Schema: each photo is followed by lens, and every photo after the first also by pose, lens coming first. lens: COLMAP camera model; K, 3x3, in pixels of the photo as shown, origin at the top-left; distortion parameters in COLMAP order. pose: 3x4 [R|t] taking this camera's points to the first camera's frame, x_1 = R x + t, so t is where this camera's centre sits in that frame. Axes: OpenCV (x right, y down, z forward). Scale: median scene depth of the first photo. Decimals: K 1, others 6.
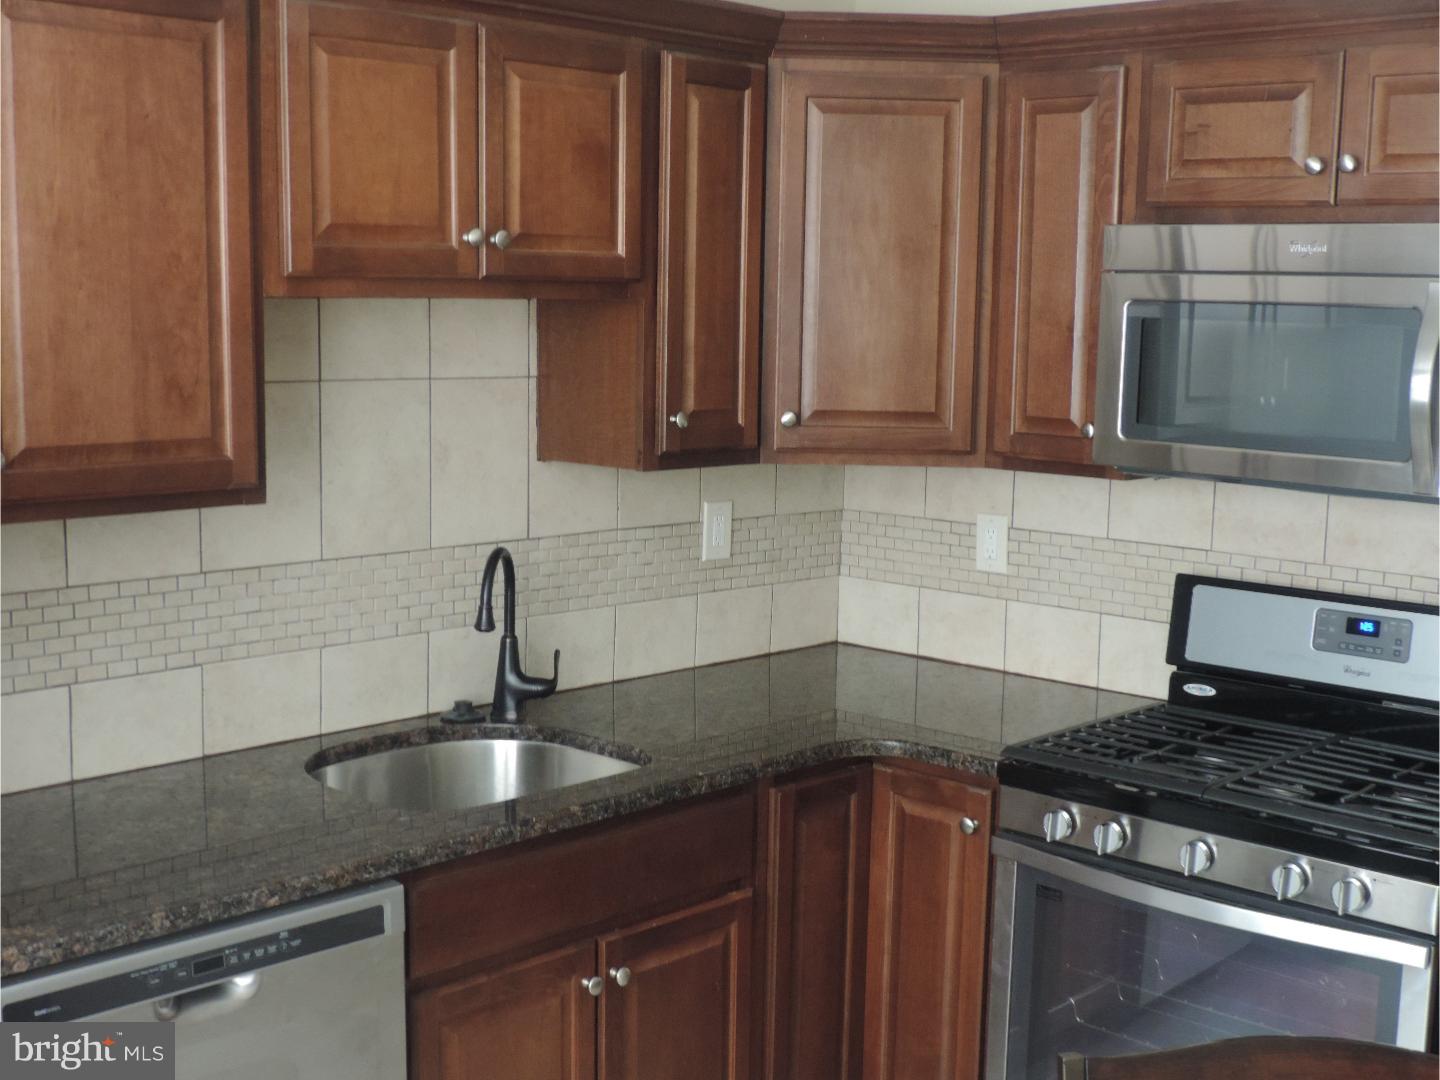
lens RADIAL K [[1785.0, 0, 727.6], [0, 1785.0, 540.7], [0, 0, 1]] dist [-0.069423, 0.000000]
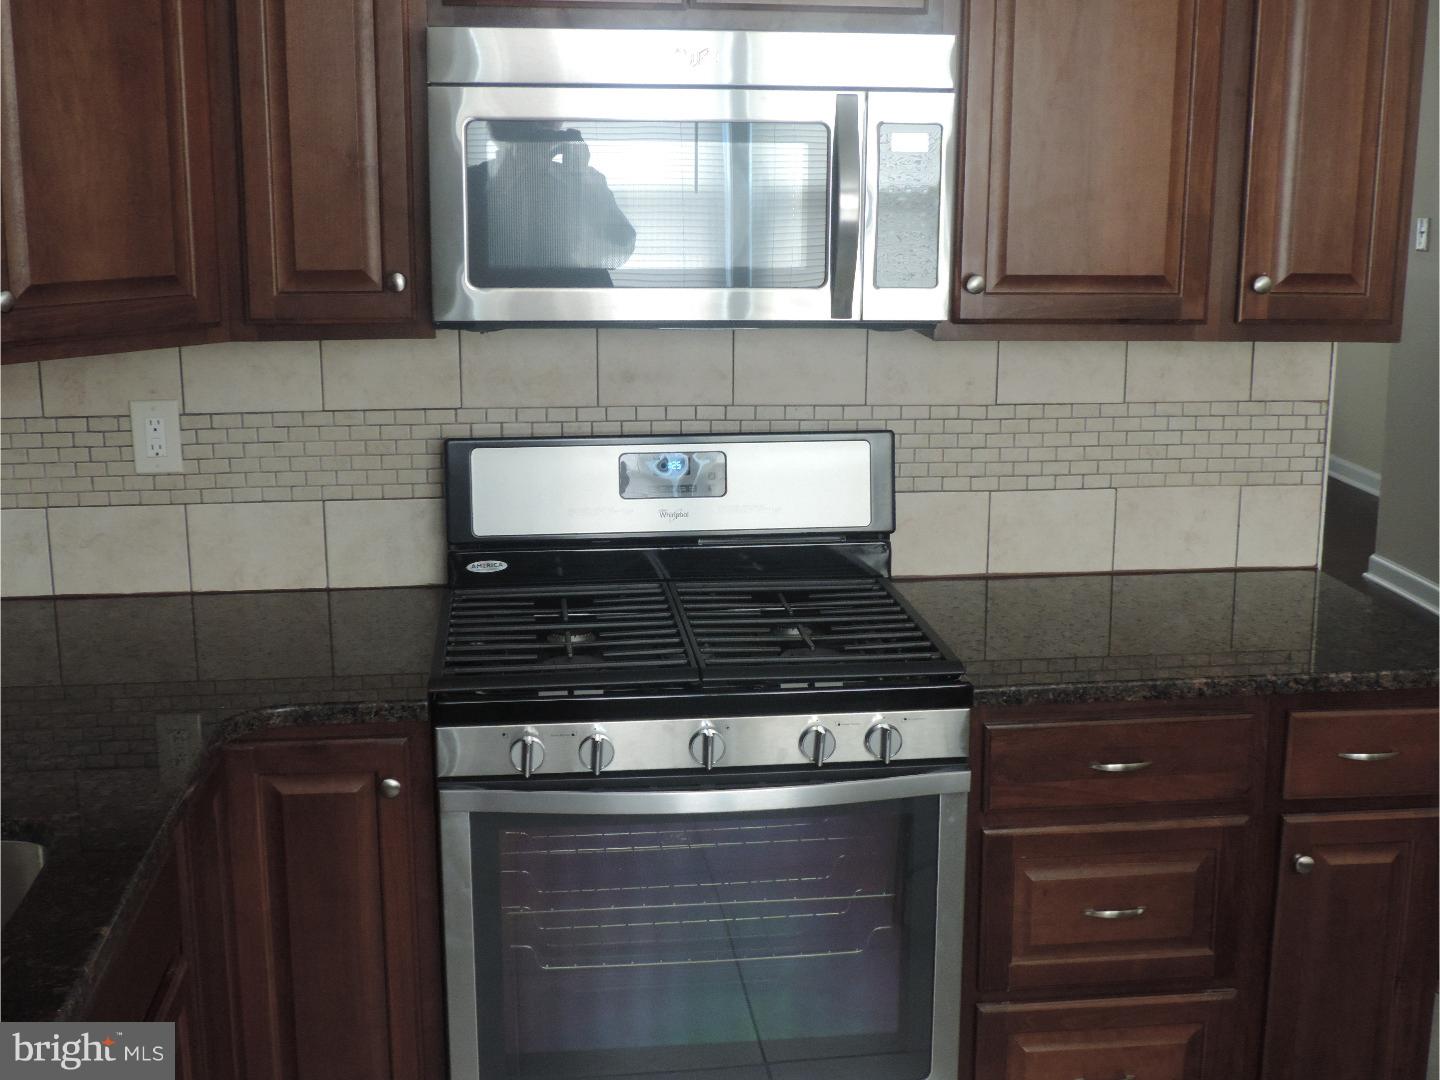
lens RADIAL K [[1785.0, 0, 722.1], [0, 1785.0, 544.5], [0, 0, 1]] dist [-0.069423, 0.000000]
pose [[0.627754, -0.188377, 0.755274, -0.324819], [0.107953, 0.981968, 0.155192, -0.051050], [-0.770890, -0.015889, 0.636770, 0.341277]]
